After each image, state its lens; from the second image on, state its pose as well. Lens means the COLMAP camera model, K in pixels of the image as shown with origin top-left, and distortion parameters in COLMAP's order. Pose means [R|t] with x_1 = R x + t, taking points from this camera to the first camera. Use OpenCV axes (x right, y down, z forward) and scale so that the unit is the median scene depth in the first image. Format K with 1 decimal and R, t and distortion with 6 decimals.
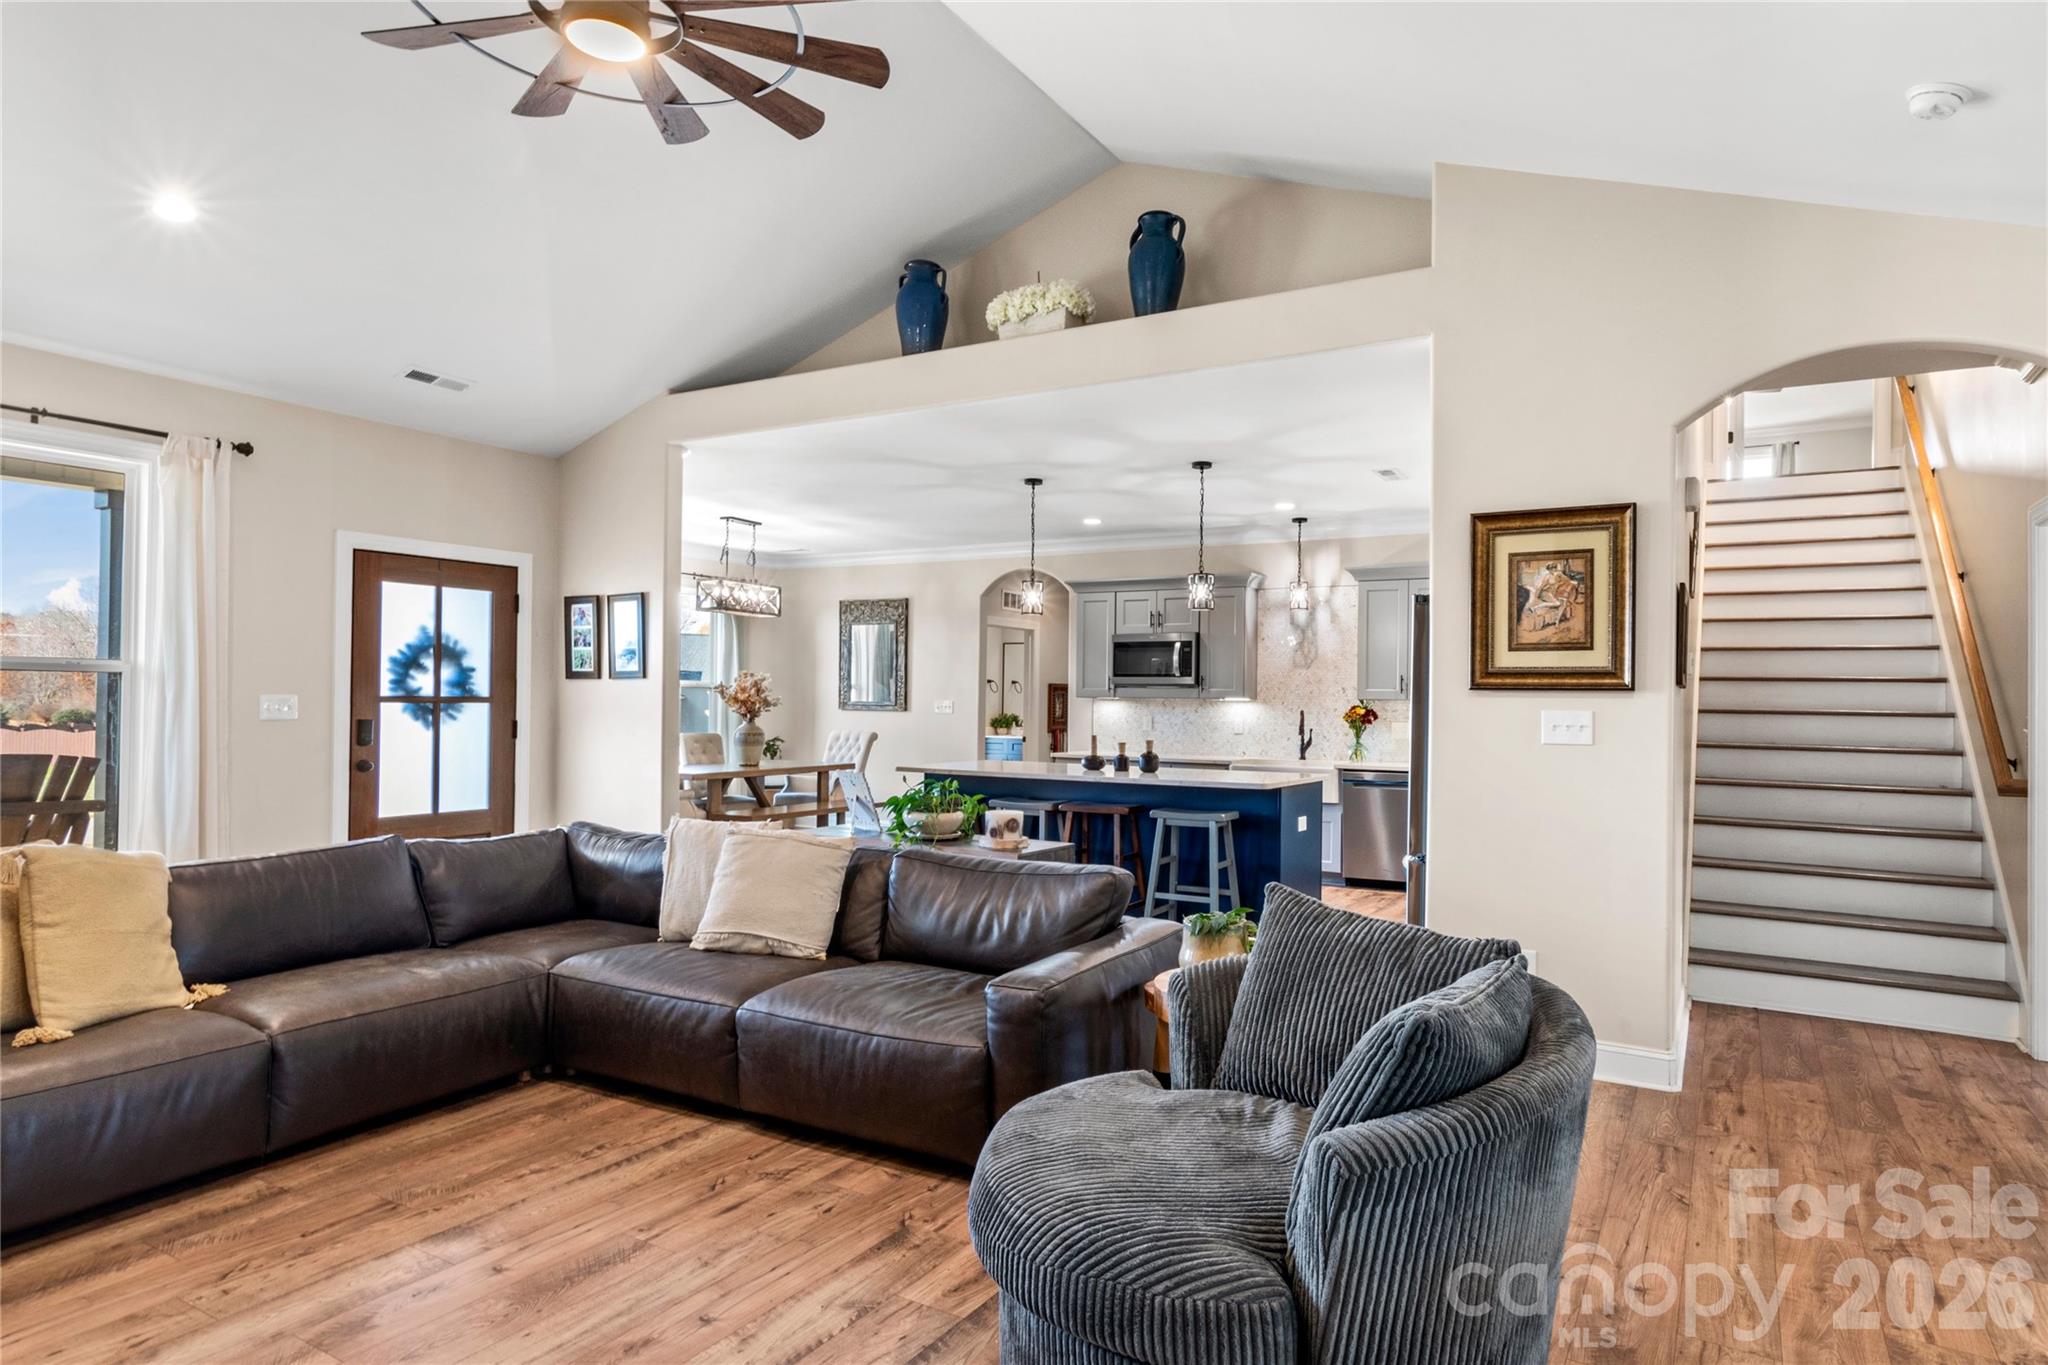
lens RADIAL K [[1150.7, 0, 1071.7], [0, 1150.7, 687.6], [0, 0, 1]] dist [0.001651, 0.001118]
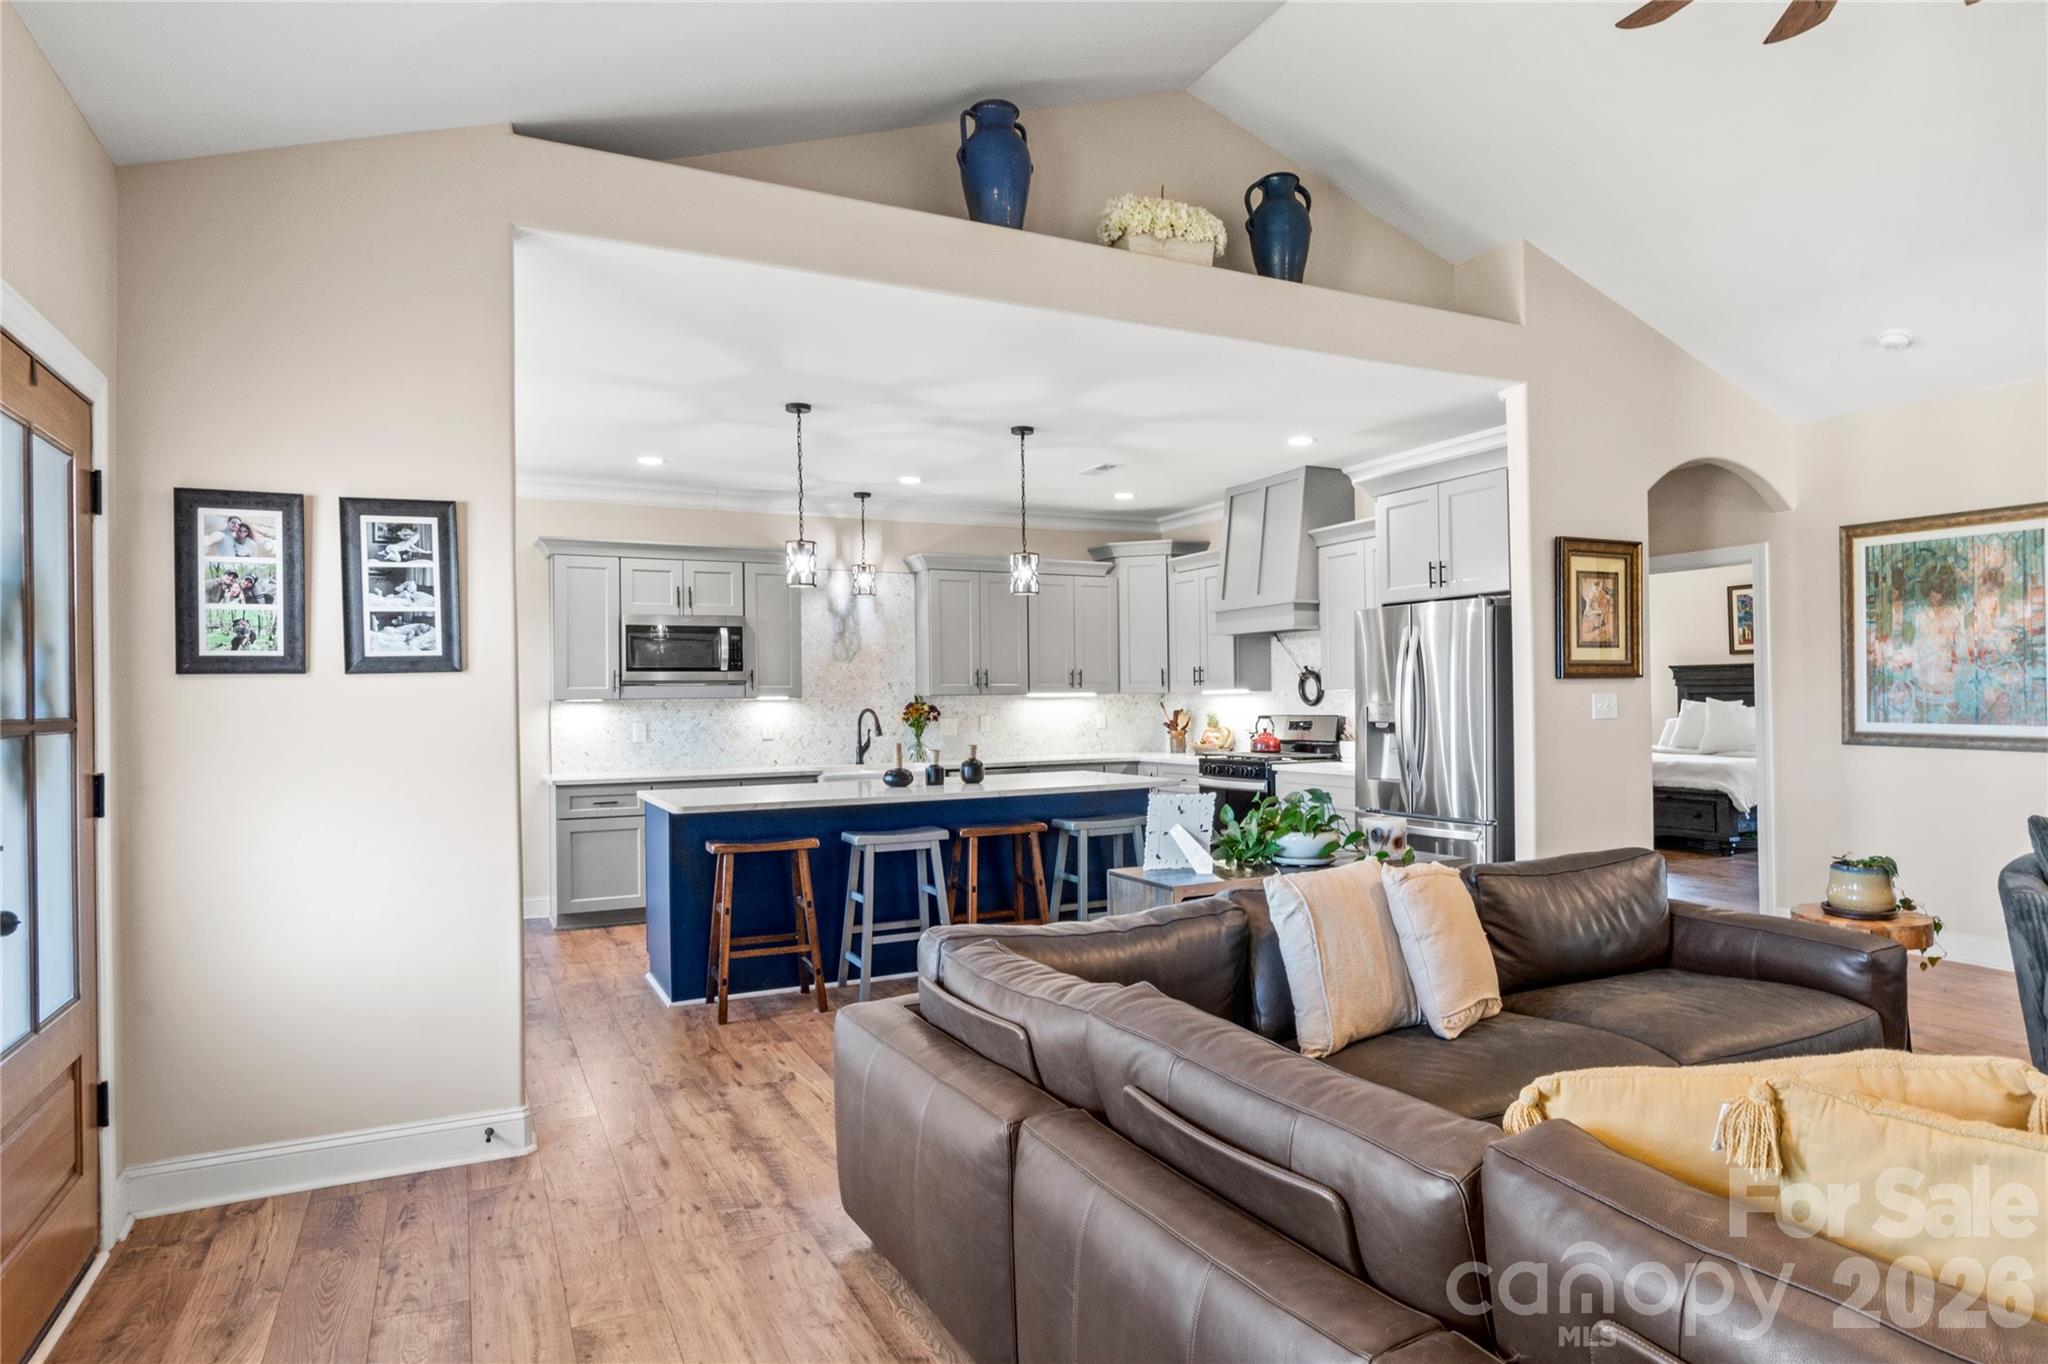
lens RADIAL K [[1206.2, 0, 1073.9], [0, 1206.2, 688.1], [0, 0, 1]] dist [-0.005896, -0.001172]
pose [[0.546510, -0.011616, 0.837372, -0.492198], [0.010304, 0.999921, 0.007147, -0.001243], [-0.837389, 0.004722, 0.546586, 0.354067]]
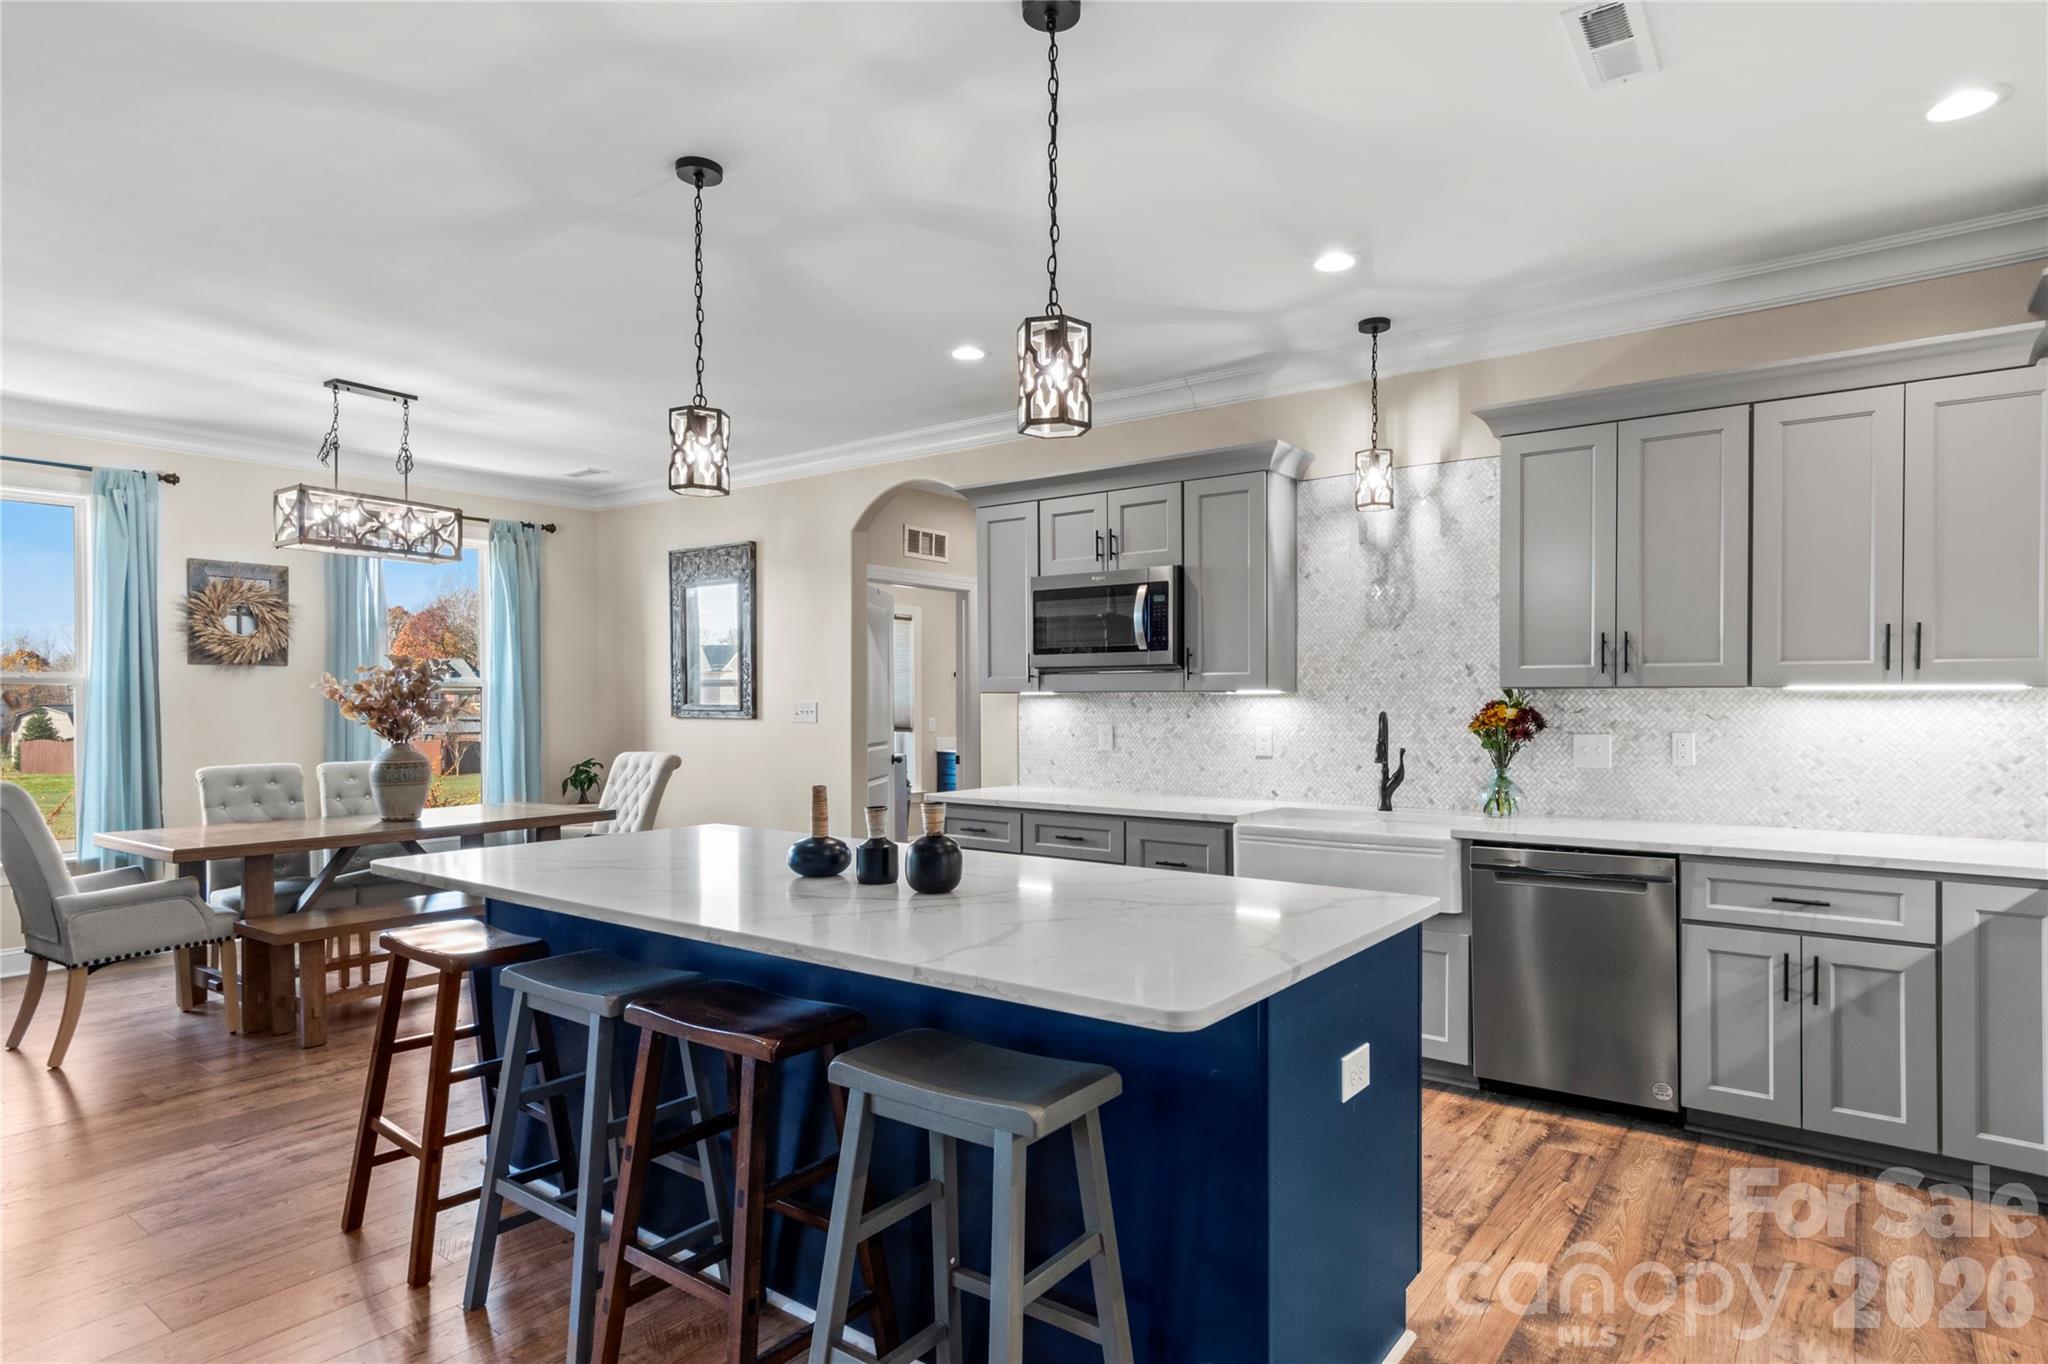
lens RADIAL K [[1114.7, 0, 1074.3], [0, 1114.7, 706.4], [0, 0, 1]] dist [0.009907, 0.000622]
pose [[0.995112, -0.013671, -0.097799, 0.114616], [0.015357, 0.999746, 0.016513, 0.007328], [0.097548, -0.017934, 0.995069, 0.508060]]
